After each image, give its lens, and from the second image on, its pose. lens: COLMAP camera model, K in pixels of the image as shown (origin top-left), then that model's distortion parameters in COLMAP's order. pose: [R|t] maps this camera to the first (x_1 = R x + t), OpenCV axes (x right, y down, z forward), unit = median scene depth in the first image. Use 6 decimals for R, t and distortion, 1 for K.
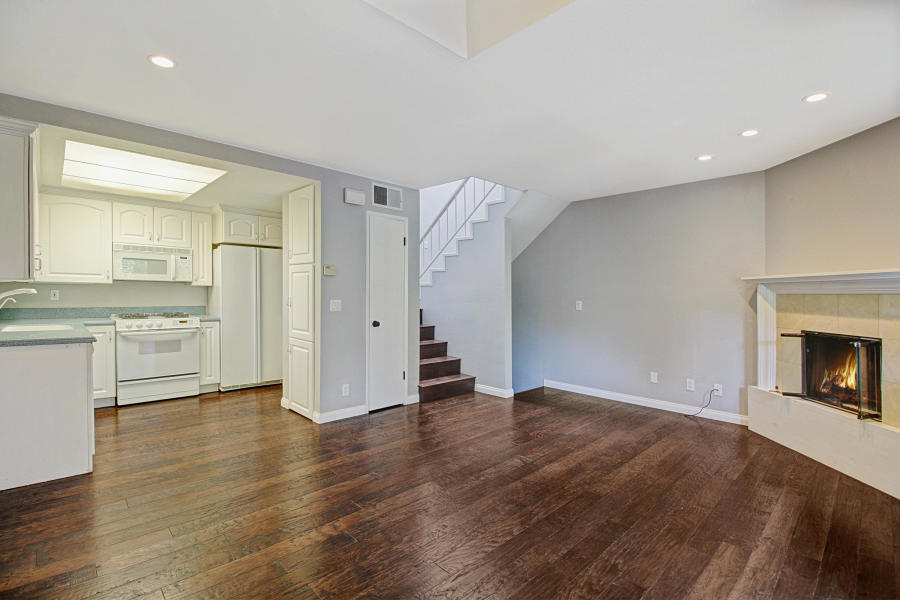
lens RADIAL K [[413.2, 0, 447.8], [0, 413.2, 292.1], [0, 0, 1]] dist [0.002780, -0.000186]
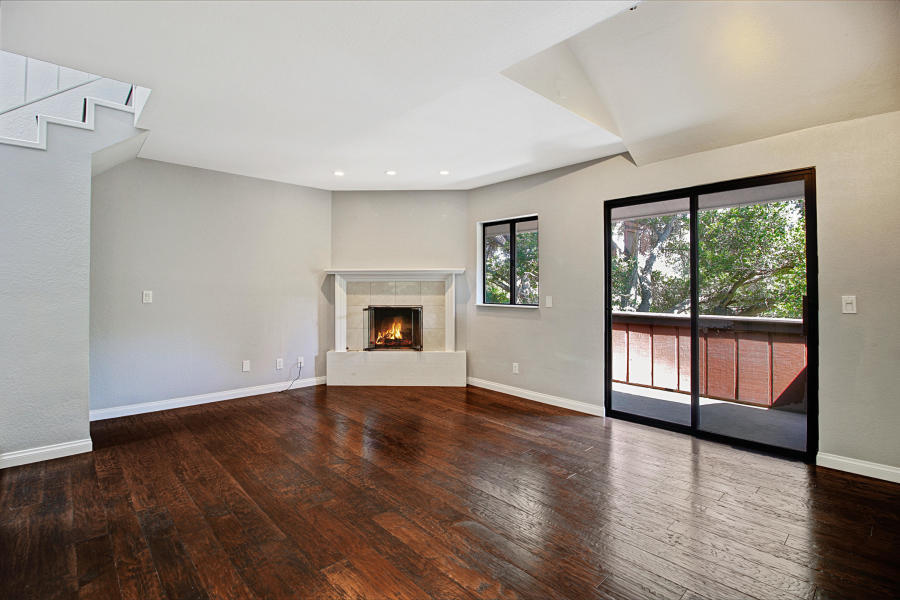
lens RADIAL K [[413.2, 0, 447.8], [0, 413.2, 292.1], [0, 0, 1]] dist [0.002780, -0.000186]
pose [[0.026440, -0.012079, 0.999577, -0.511539], [-0.007062, 0.999900, 0.012270, 0.017451], [-0.999625, -0.007384, 0.026352, 0.538460]]
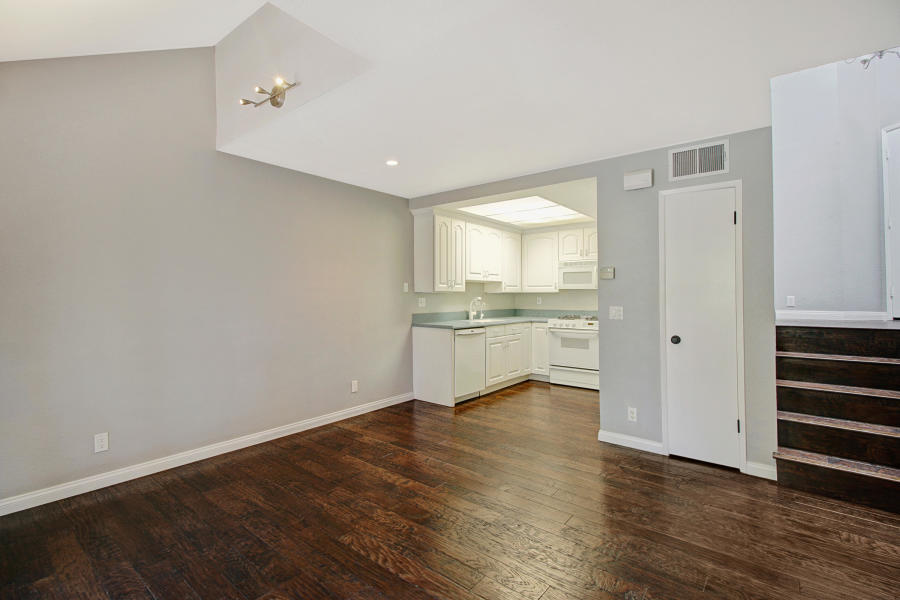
lens RADIAL K [[427.8, 0, 453.2], [0, 427.8, 305.9], [0, 0, 1]] dist [0.015242, 0.000080]
pose [[0.124122, 0.012355, -0.992190, 0.535775], [0.003641, 0.999910, 0.012907, 0.003918], [0.992260, -0.005214, 0.124066, 0.503315]]
